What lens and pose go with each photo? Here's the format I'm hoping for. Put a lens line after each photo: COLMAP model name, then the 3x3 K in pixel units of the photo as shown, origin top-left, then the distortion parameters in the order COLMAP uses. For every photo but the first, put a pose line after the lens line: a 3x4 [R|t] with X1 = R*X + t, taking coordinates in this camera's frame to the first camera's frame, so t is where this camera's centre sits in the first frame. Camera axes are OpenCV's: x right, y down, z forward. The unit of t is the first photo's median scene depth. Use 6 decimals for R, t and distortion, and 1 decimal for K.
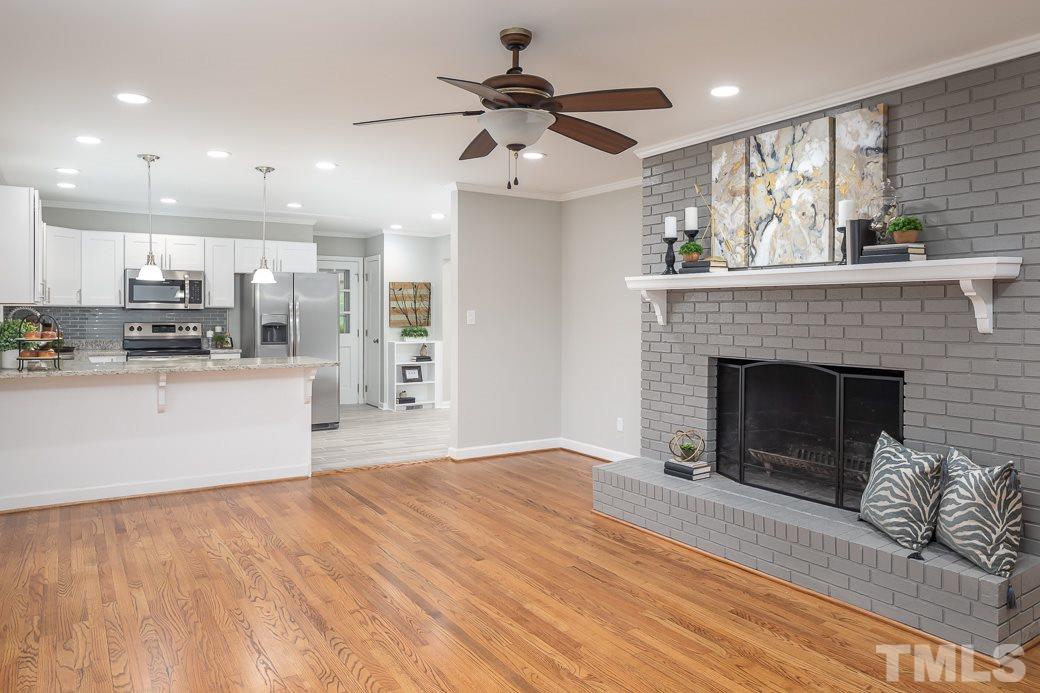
lens RADIAL K [[704.2, 0, 516.6], [0, 704.2, 310.2], [0, 0, 1]] dist [-0.006082, -0.002019]
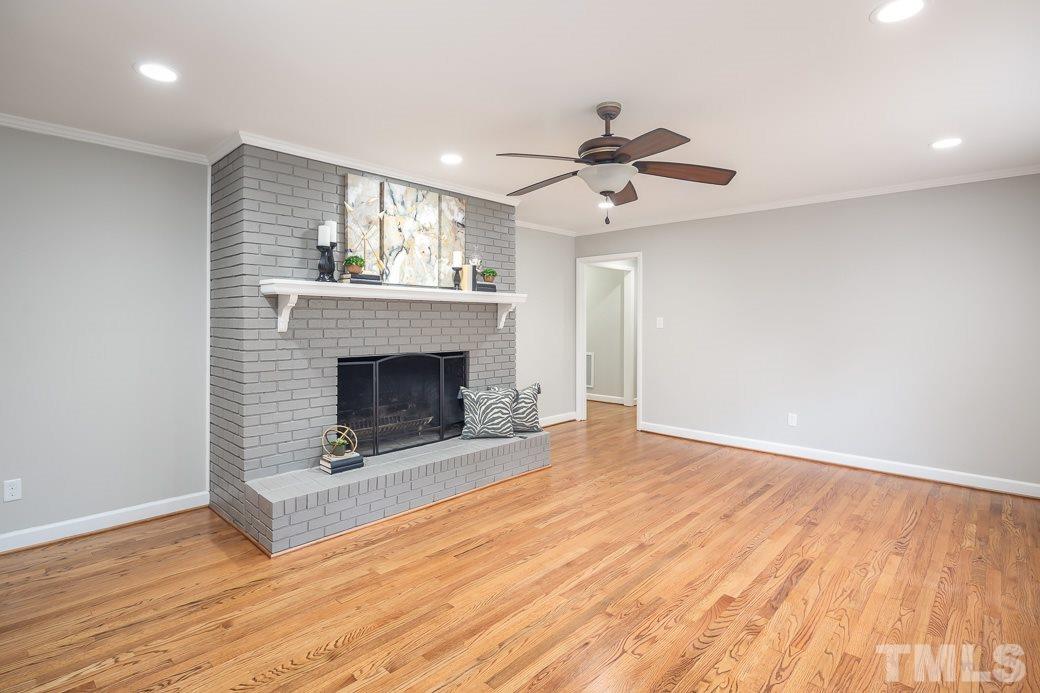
lens RADIAL K [[502.8, 0, 516.8], [0, 502.8, 318.2], [0, 0, 1]] dist [-0.002340, -0.000326]
pose [[-0.233061, -0.000392, 0.972462, -0.658847], [-0.004661, 0.999989, -0.000714, 0.001774], [-0.972451, -0.004699, -0.233060, 1.046801]]
